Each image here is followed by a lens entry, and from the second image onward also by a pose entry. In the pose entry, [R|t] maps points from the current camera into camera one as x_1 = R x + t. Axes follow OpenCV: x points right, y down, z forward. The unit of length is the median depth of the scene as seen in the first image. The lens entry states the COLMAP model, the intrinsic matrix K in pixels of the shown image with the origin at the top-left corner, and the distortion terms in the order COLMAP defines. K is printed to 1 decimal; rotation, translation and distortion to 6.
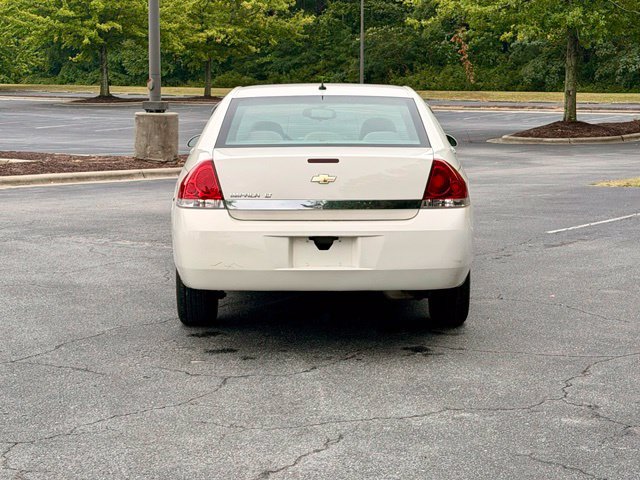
lens RADIAL K [[1422.8, 0, 318.2], [0, 1422.8, 258.6], [0, 0, 1]] dist [0.095523, 0.750064]
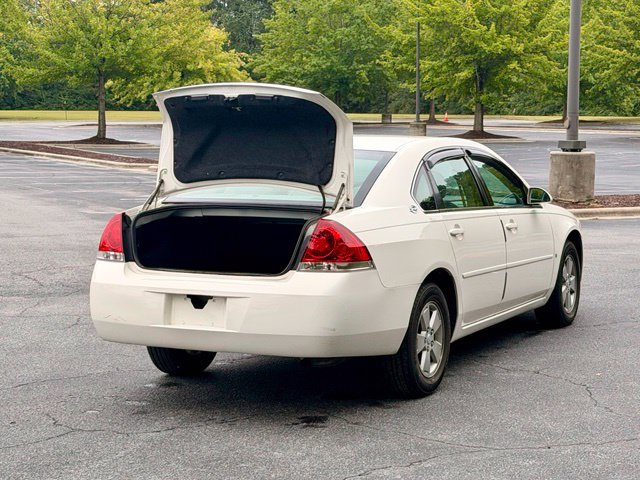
lens RADIAL K [[1422.8, 0, 318.2], [0, 1422.8, 258.6], [0, 0, 1]] dist [0.095523, 0.750064]
pose [[0.899245, 0.044313, -0.435195, 0.492151], [-0.053530, 0.998526, -0.008937, -0.035534], [0.434158, 0.031332, 0.900292, 0.149851]]
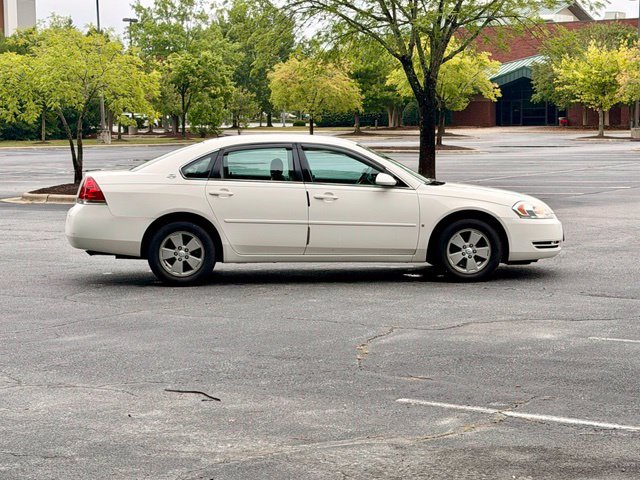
lens RADIAL K [[1419.8, 0, 320.0], [0, 1419.8, 240.0], [0, 0, 1]] dist [0.103965, 0.336996]
pose [[0.043214, 0.083557, -0.995566, 1.865983], [-0.123675, 0.989279, 0.077661, -0.164656], [0.991381, 0.119771, 0.053084, 1.201674]]
